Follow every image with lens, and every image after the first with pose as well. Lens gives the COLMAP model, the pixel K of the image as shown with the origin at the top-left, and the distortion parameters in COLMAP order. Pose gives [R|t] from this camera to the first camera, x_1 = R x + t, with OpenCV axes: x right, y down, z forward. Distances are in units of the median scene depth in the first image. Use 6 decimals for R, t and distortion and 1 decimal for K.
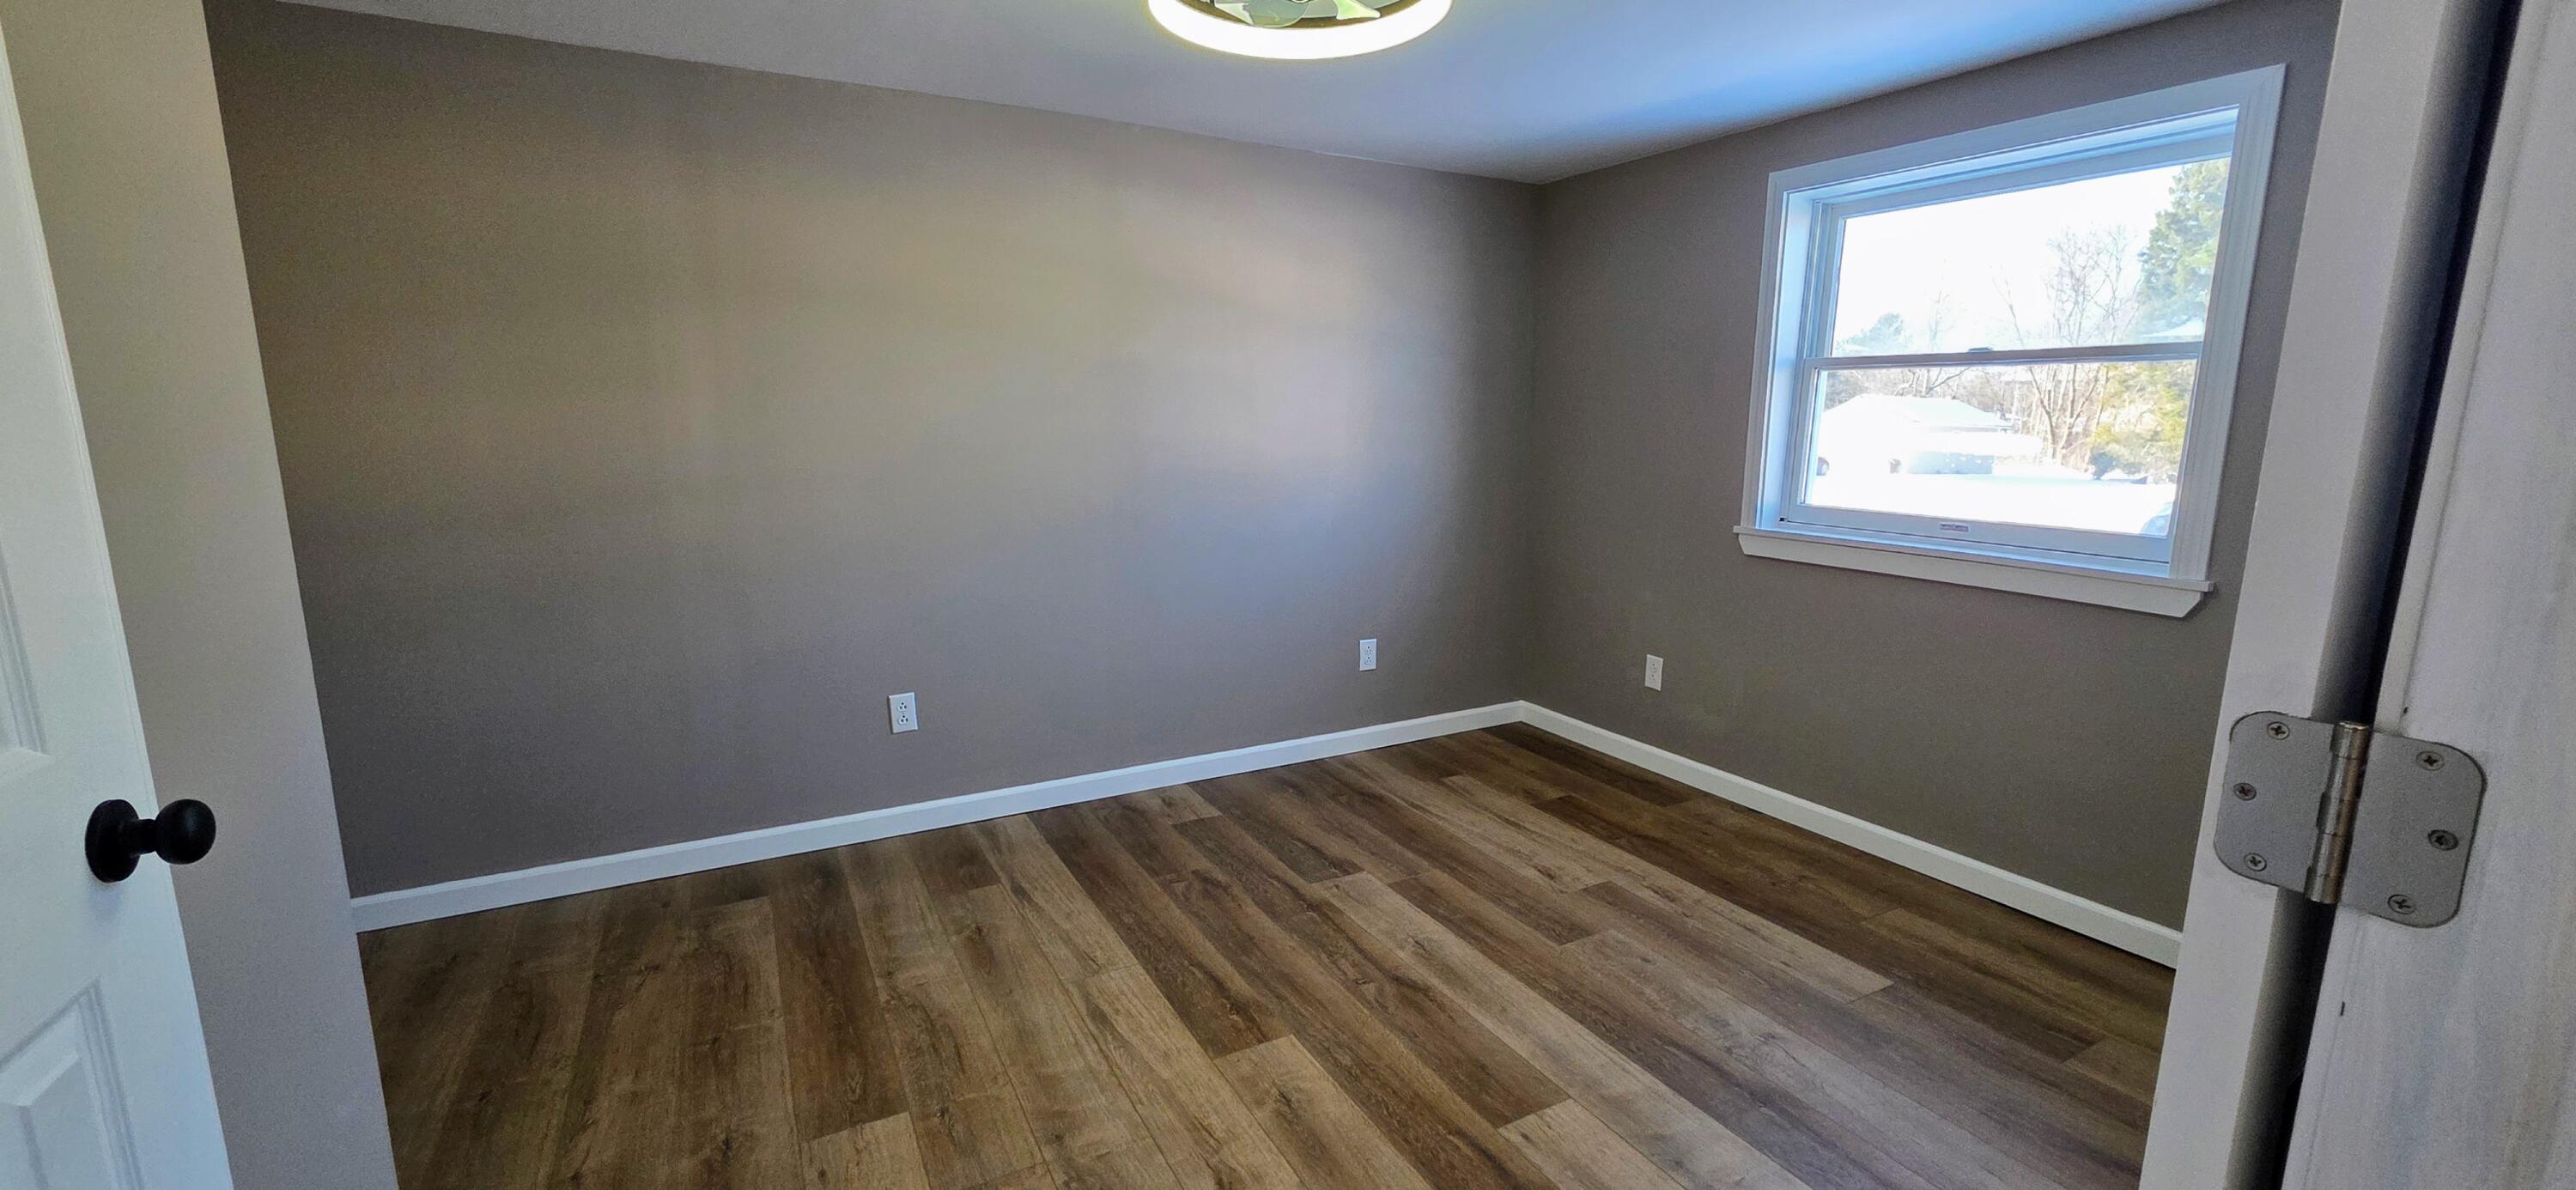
lens RADIAL K [[1037.2, 0, 1287.6], [0, 1037.2, 588.4], [0, 0, 1]] dist [0.001586, 0.000618]
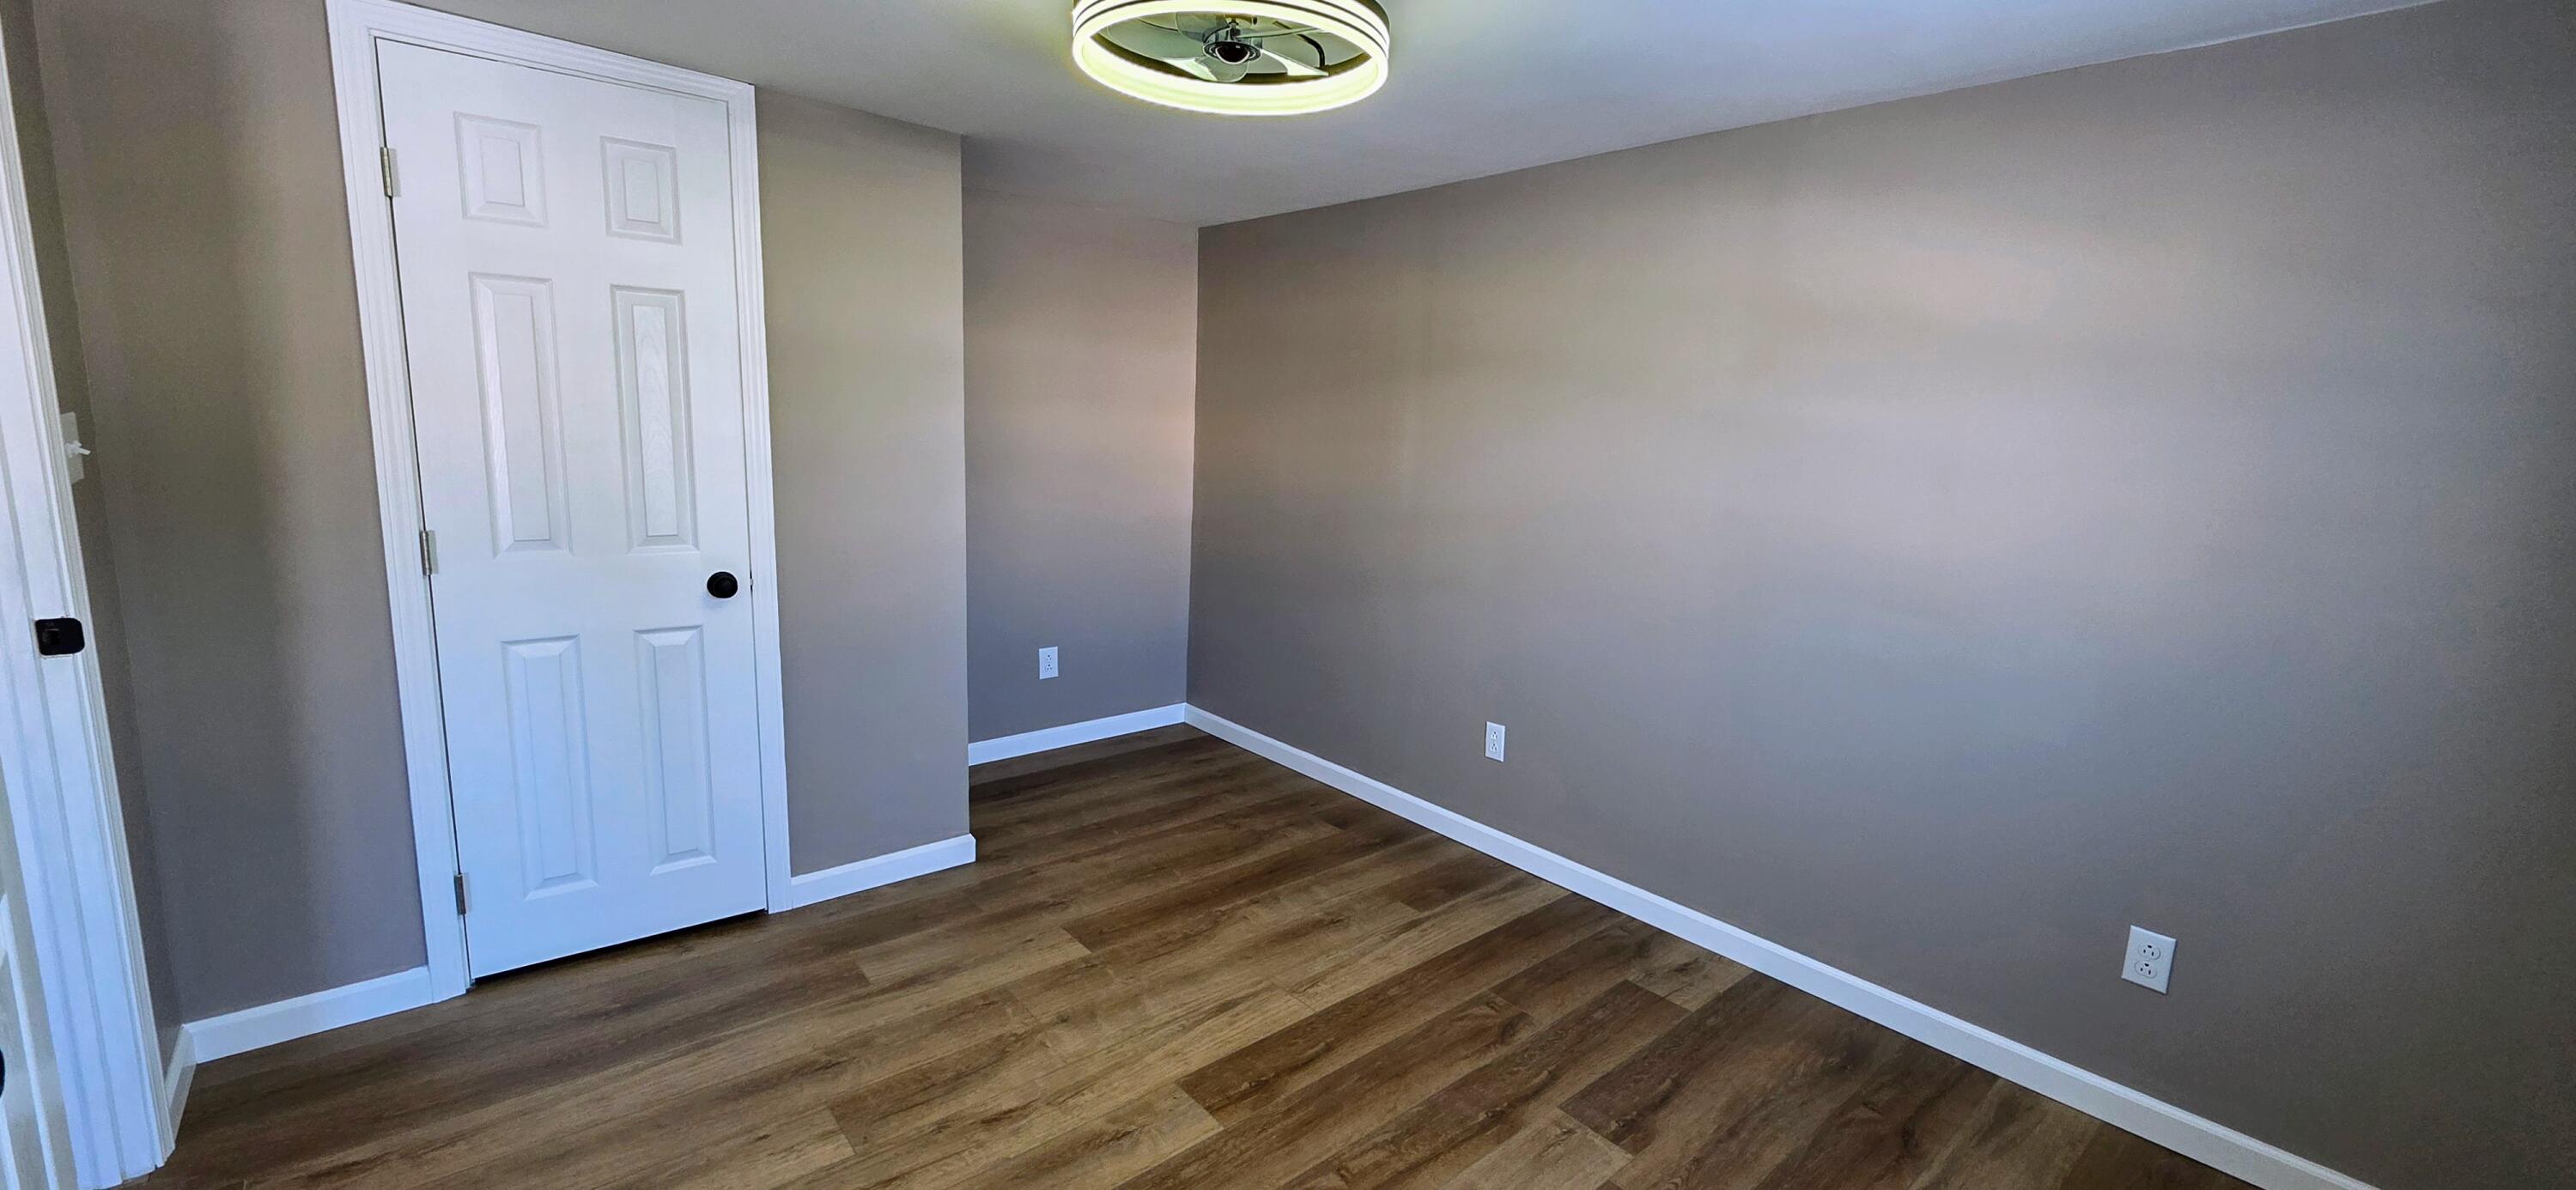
lens RADIAL K [[1037.2, 0, 1287.6], [0, 1037.2, 588.4], [0, 0, 1]] dist [0.001586, 0.000618]
pose [[0.202522, 0.171144, -0.964207, 0.701569], [-0.198037, 0.971424, 0.130830, -0.154574], [0.959044, 0.164453, 0.230628, 0.623558]]
